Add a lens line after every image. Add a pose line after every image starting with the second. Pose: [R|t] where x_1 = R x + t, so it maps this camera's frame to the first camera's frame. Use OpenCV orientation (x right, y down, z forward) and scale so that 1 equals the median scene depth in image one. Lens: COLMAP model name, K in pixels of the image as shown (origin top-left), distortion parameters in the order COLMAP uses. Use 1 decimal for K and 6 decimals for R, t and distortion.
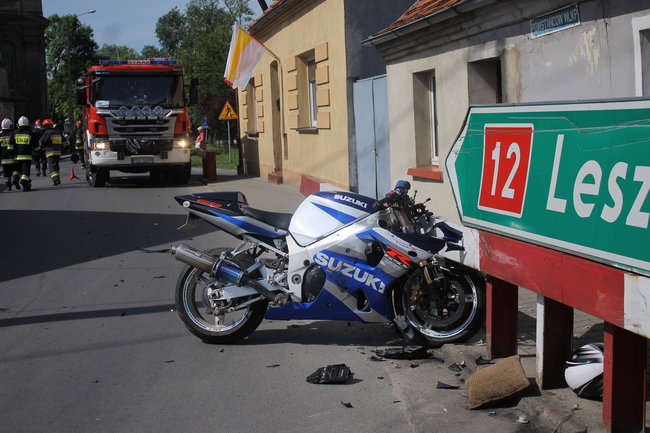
lens RADIAL K [[980.3, 0, 322.3], [0, 980.3, 218.8], [0, 0, 1]] dist [-0.033678, 0.000000]
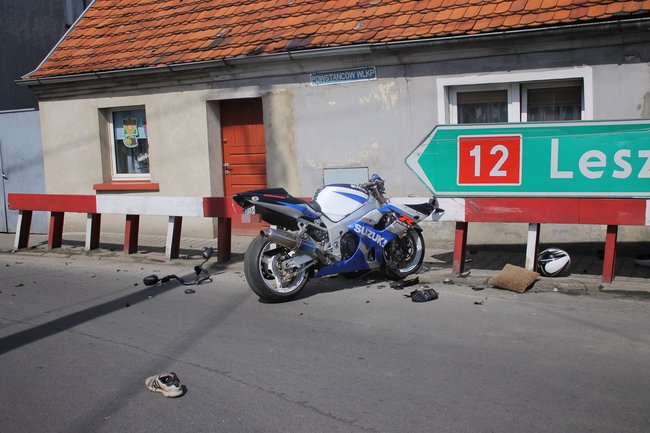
lens RADIAL K [[783.0, 0, 312.7], [0, 783.0, 212.8], [0, 0, 1]] dist [-0.072847, 0.000000]
pose [[0.641563, -0.065929, 0.764232, -0.923069], [0.091315, 0.995779, 0.009246, 0.000883], [-0.761616, 0.063853, 0.644875, 0.288657]]
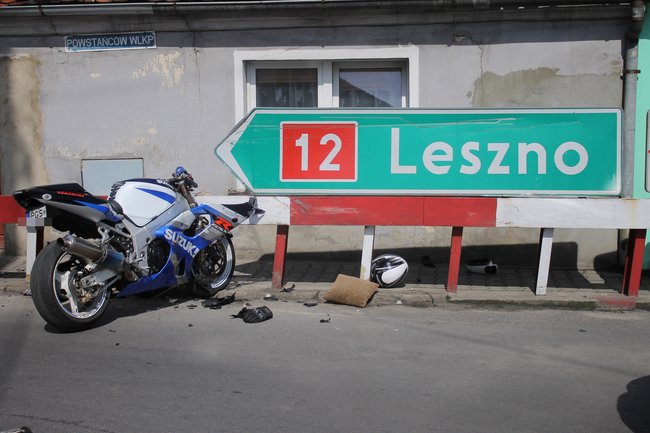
lens RADIAL K [[980.3, 0, 324.7], [0, 980.3, 215.7], [0, 0, 1]] dist [-0.033678, 0.000000]
pose [[0.314702, -0.066374, 0.946867, -1.030893], [0.088329, 0.995271, 0.040409, -0.011495], [-0.945072, 0.070919, 0.319077, 0.441354]]
